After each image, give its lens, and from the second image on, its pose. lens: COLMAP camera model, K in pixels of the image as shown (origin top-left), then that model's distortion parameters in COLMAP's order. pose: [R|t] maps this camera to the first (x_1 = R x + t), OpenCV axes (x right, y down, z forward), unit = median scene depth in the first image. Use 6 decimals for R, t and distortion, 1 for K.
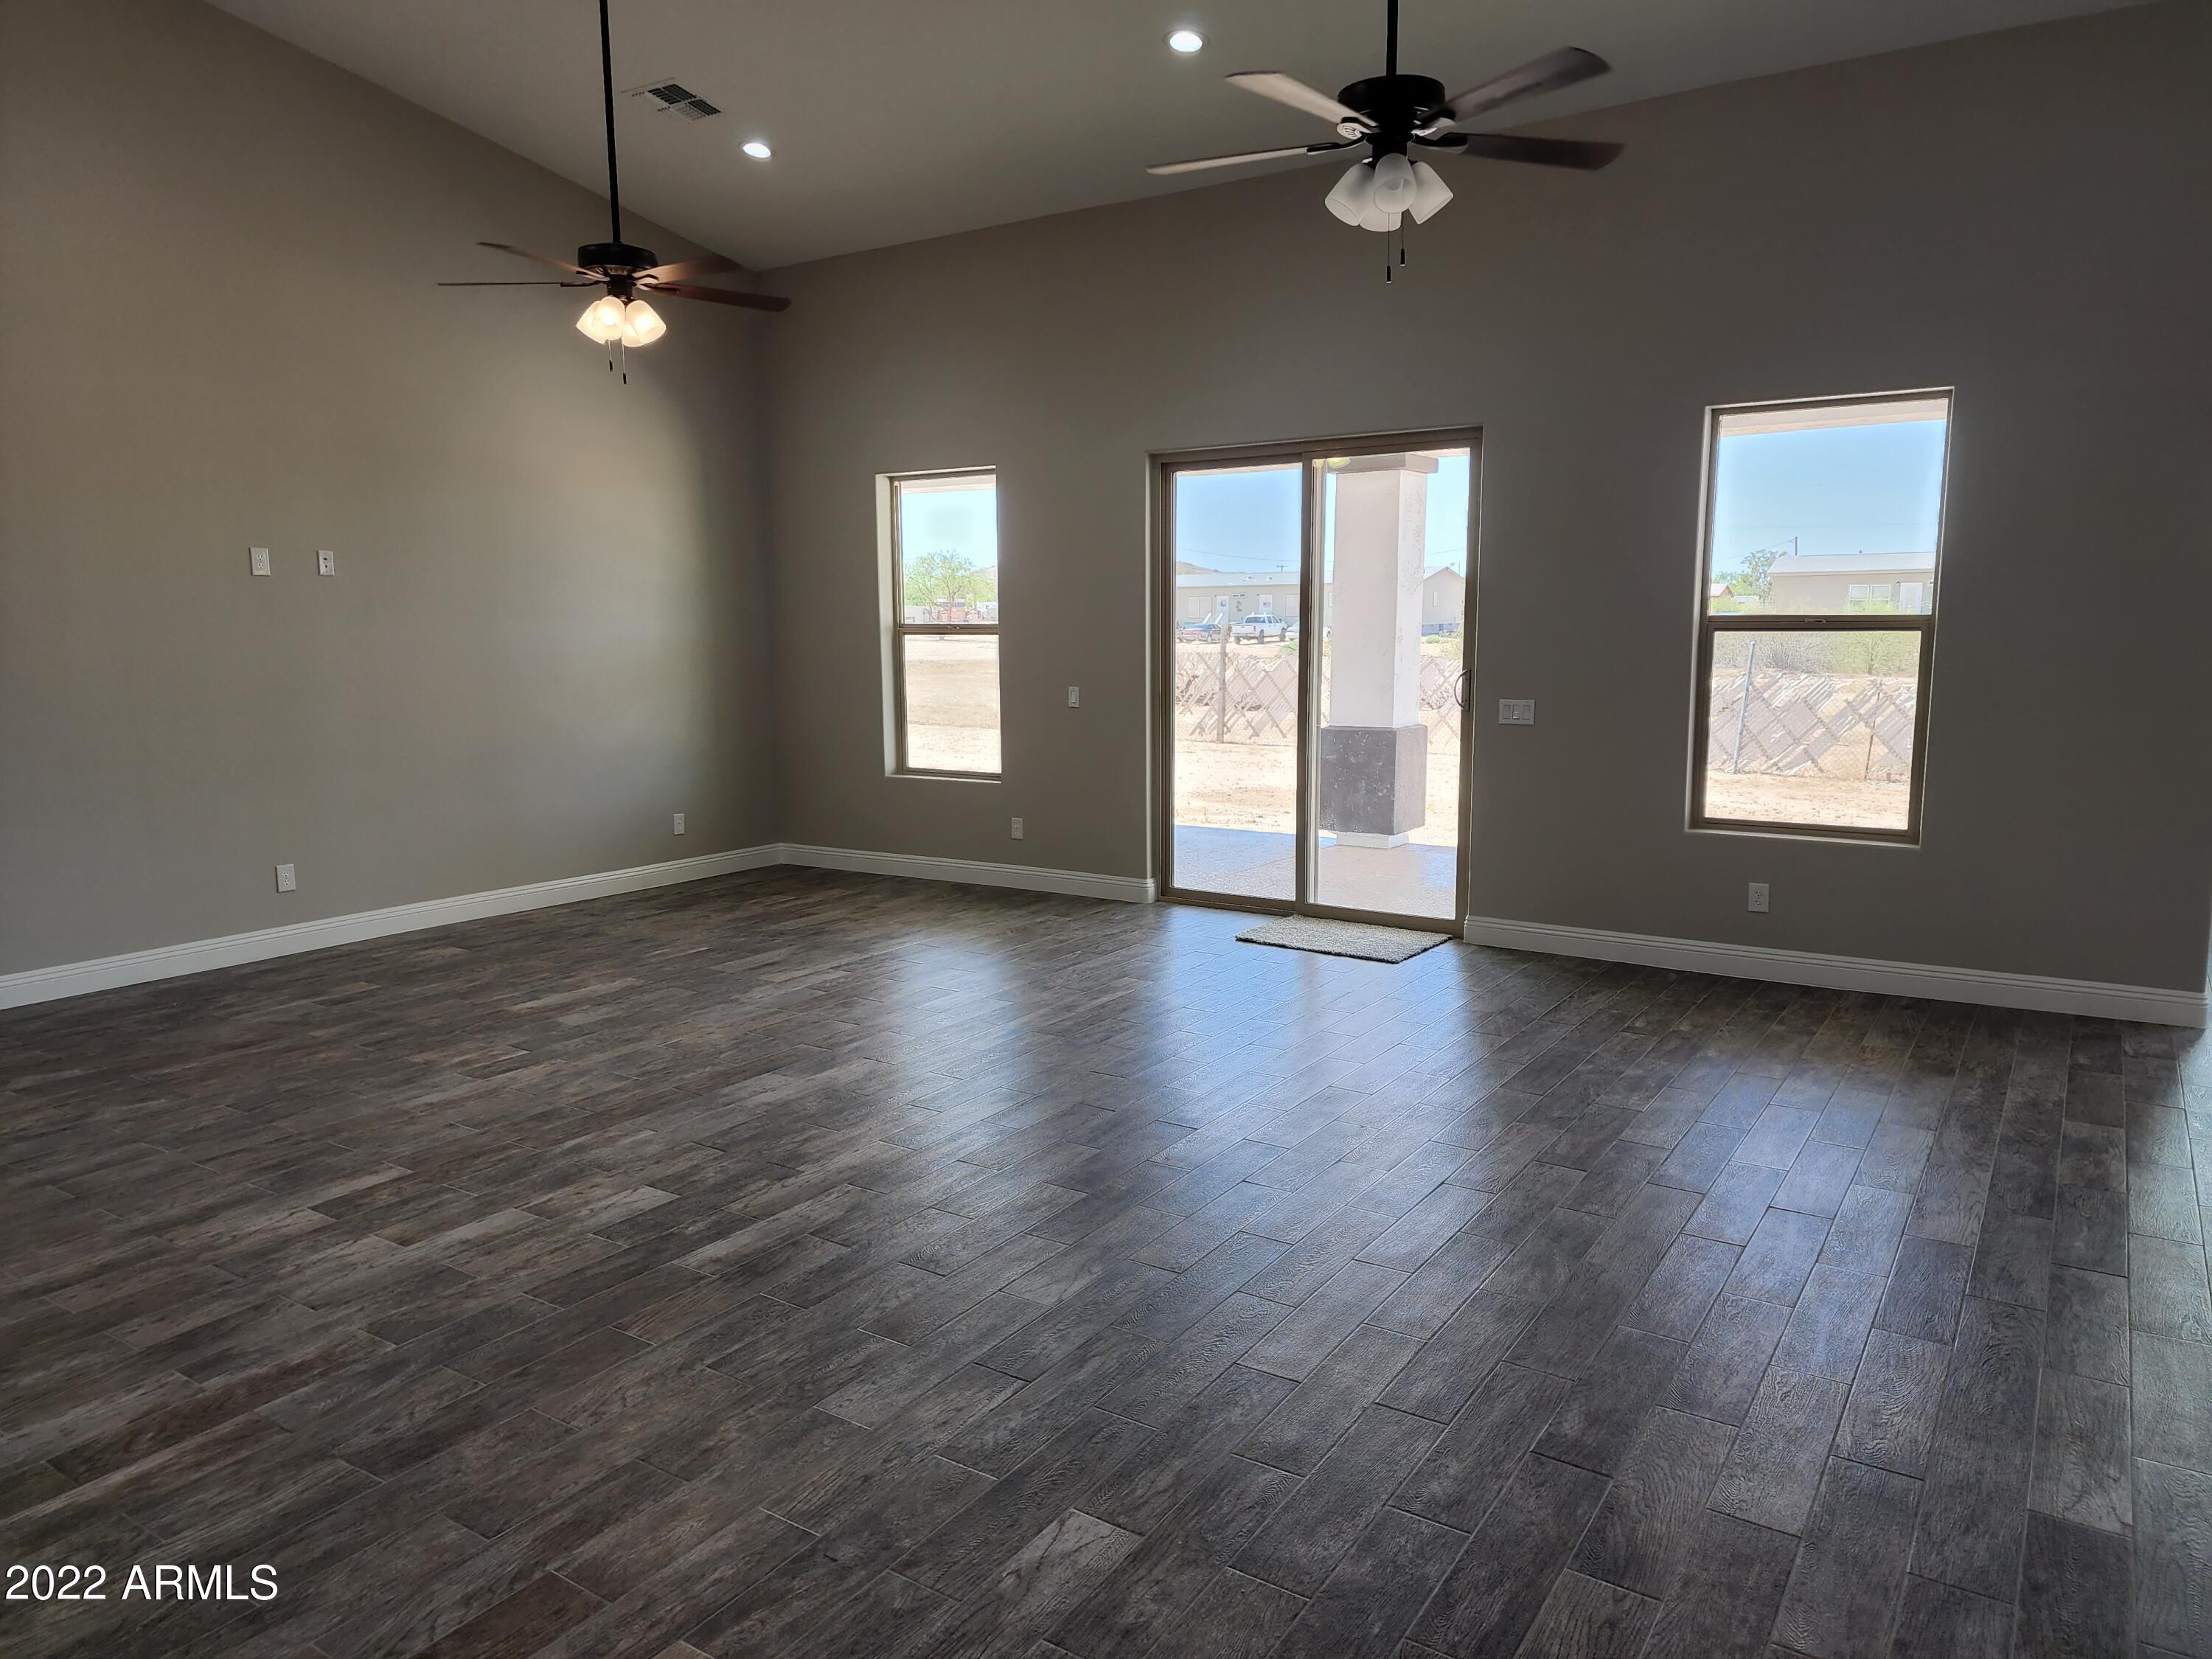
lens RADIAL K [[1473.6, 0, 1098.0], [0, 1473.6, 823.4], [0, 0, 1]] dist [0.086447, -0.069299]
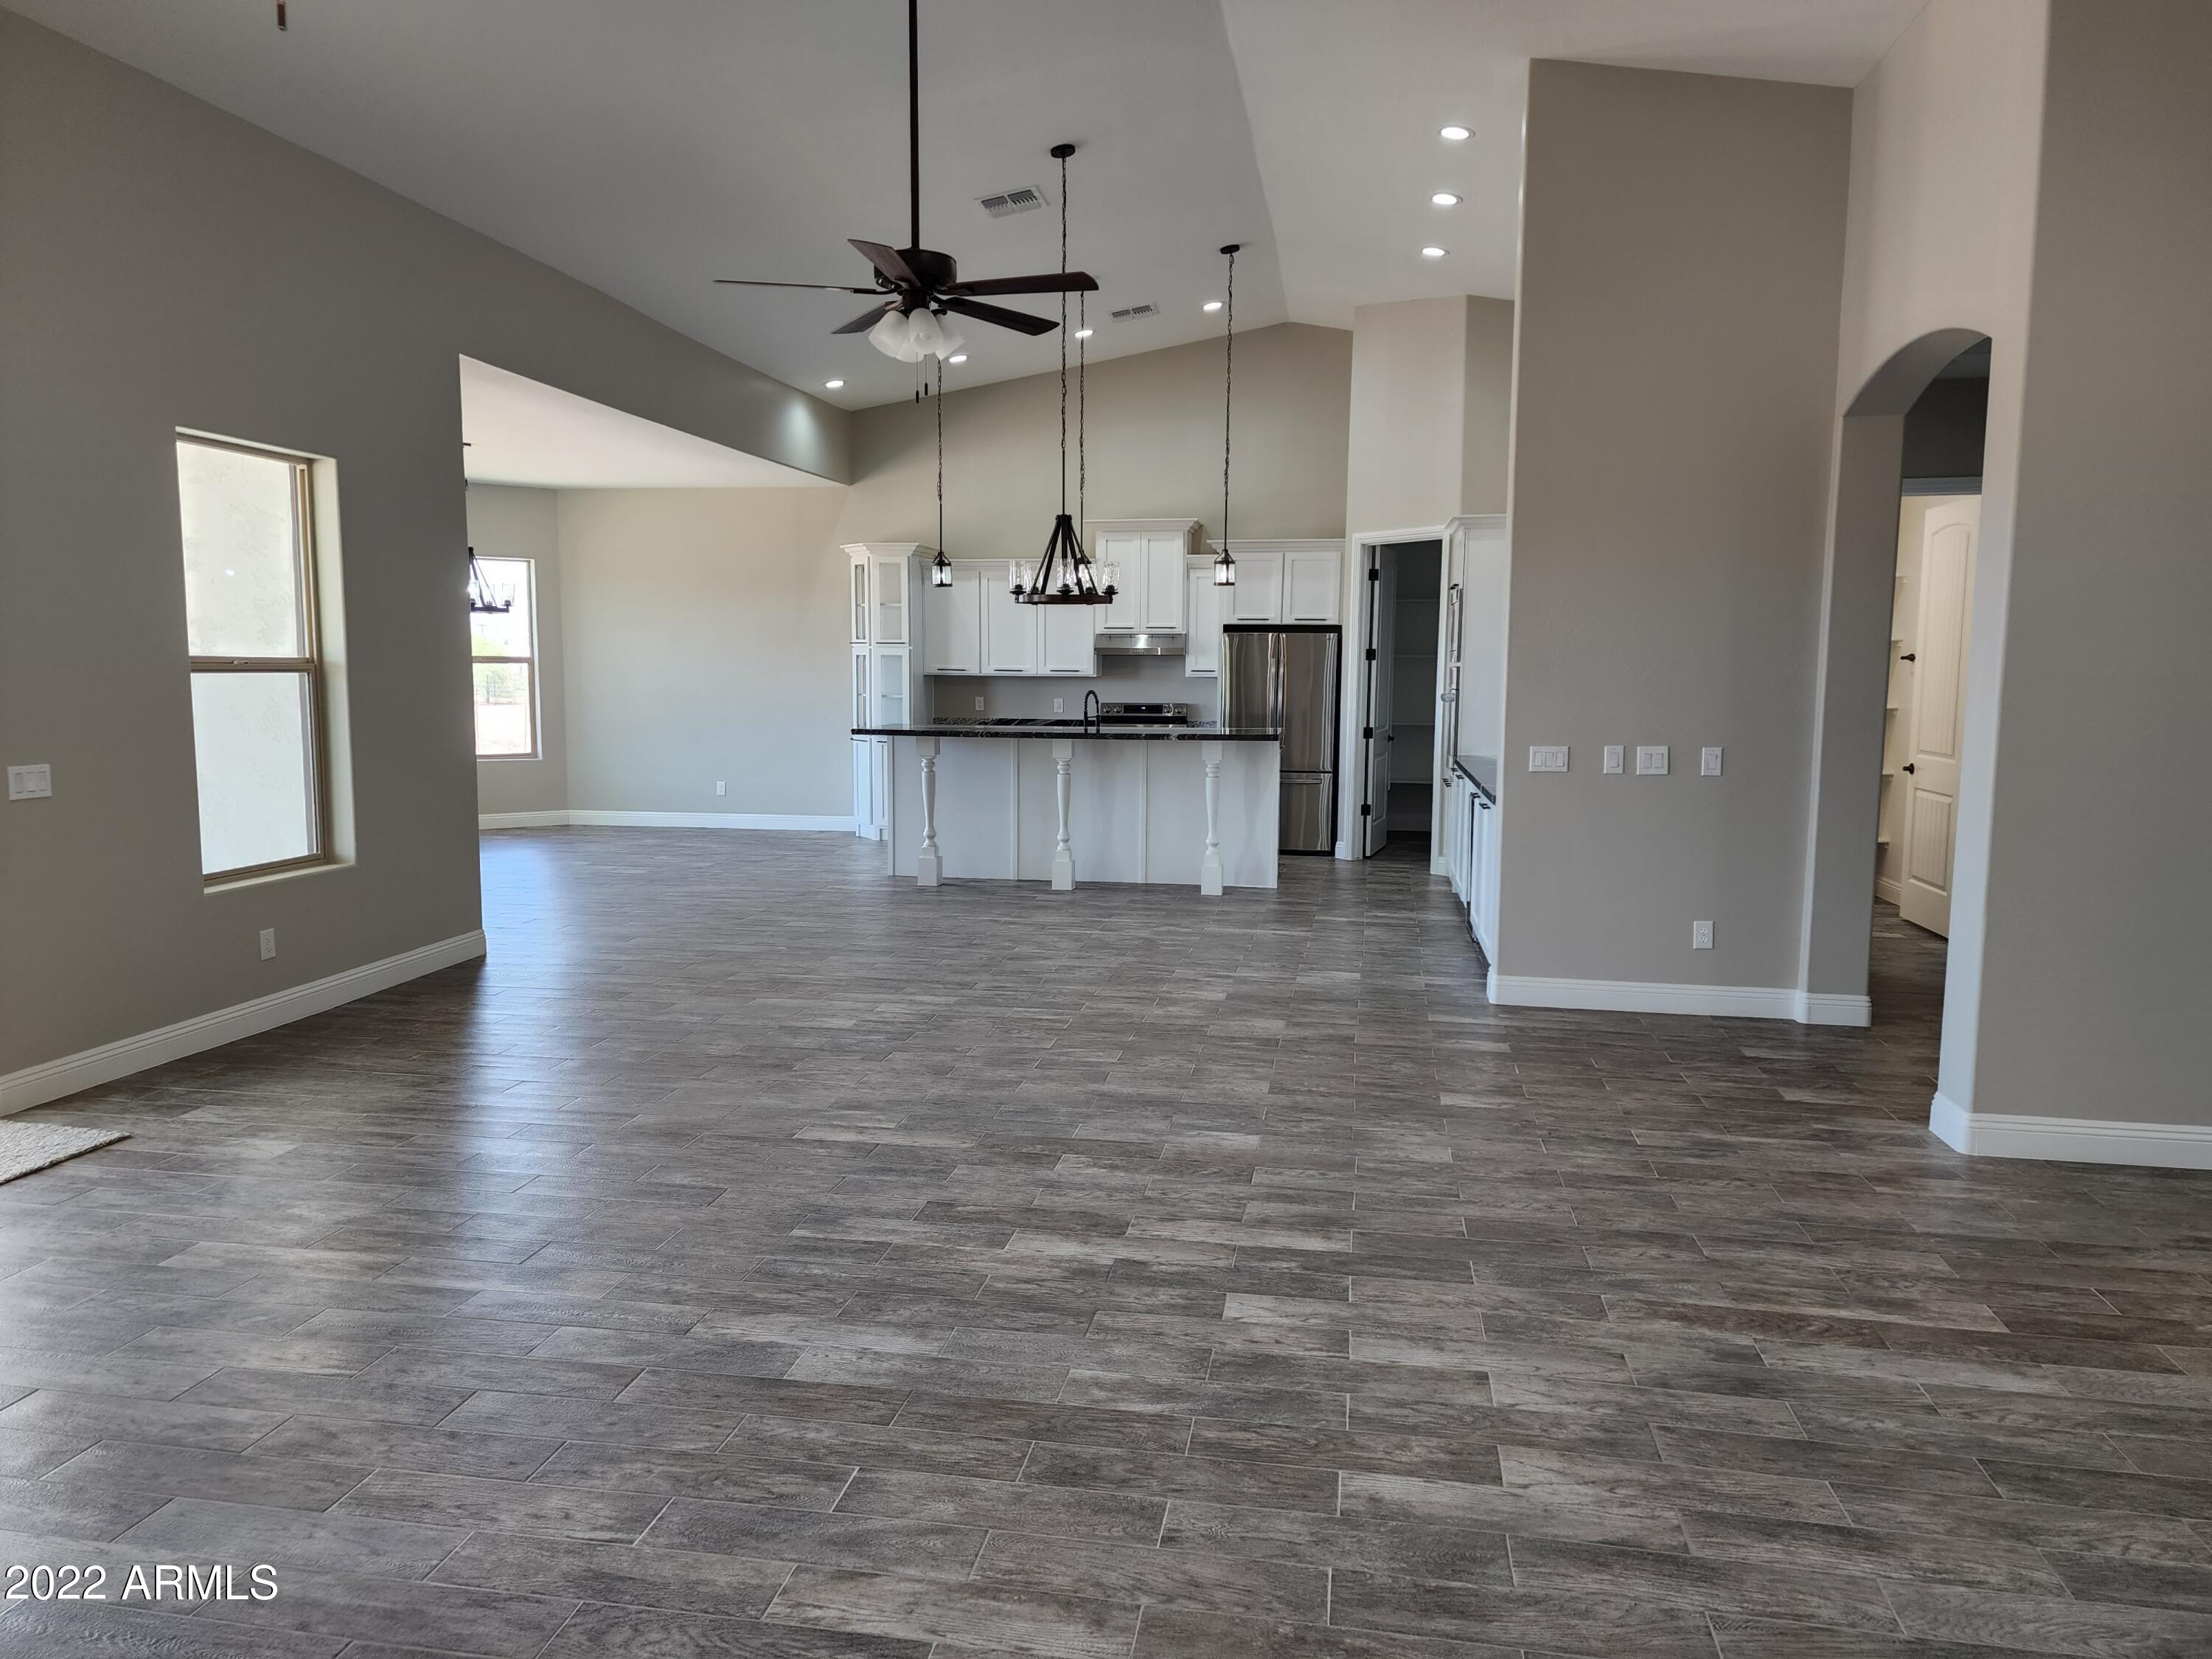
lens RADIAL K [[1473.6, 0, 1098.0], [0, 1473.6, 823.4], [0, 0, 1]] dist [0.086447, -0.069299]
pose [[-0.396139, -0.095016, 0.913261, -1.109536], [0.122482, 0.980274, 0.155116, -0.191012], [-0.909985, 0.173305, -0.376687, 1.442348]]
